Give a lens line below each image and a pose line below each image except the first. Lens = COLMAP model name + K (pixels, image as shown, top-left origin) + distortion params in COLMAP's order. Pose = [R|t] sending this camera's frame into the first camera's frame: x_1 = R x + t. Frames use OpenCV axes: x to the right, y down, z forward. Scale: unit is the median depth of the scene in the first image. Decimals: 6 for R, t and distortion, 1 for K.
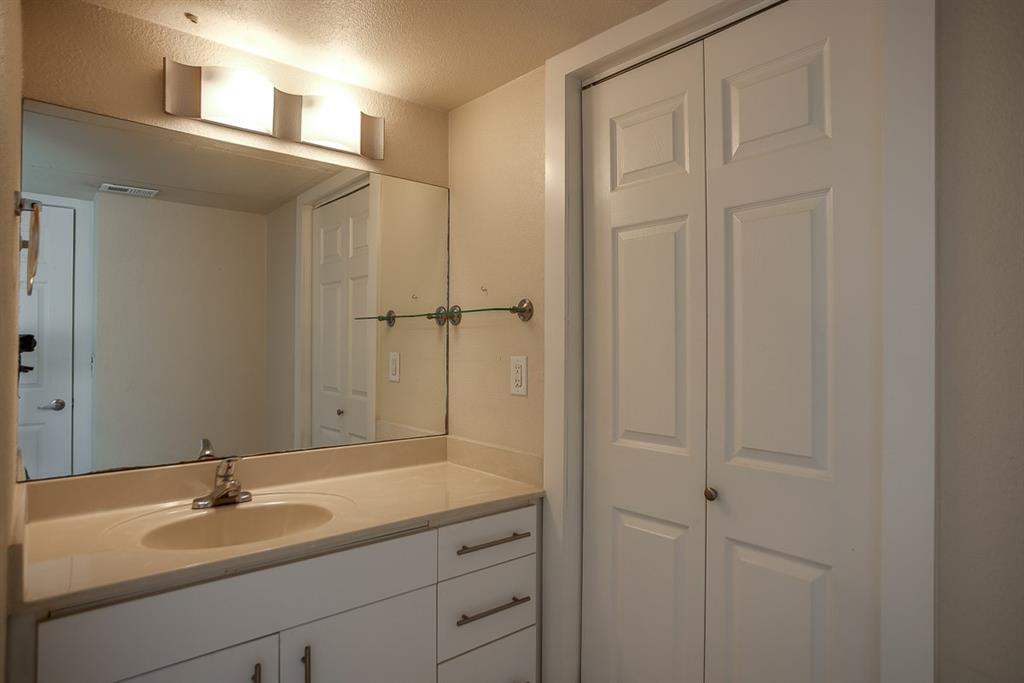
lens RADIAL K [[580.7, 0, 515.6], [0, 580.7, 337.7], [0, 0, 1]] dist [-0.032779, 0.000831]
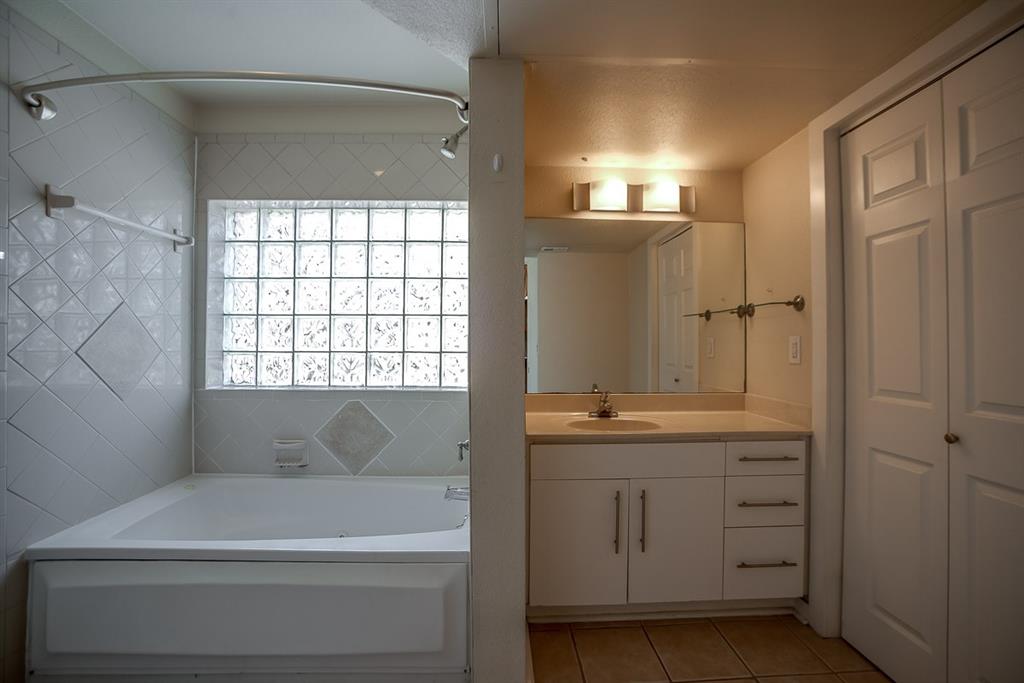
lens RADIAL K [[440.7, 0, 513.1], [0, 440.7, 337.9], [0, 0, 1]] dist [-0.060006, 0.018558]
pose [[0.777257, -0.009120, -0.629117, 0.142158], [0.007420, 0.999958, -0.005329, 0.039704], [0.629139, -0.000526, 0.777292, -0.256877]]
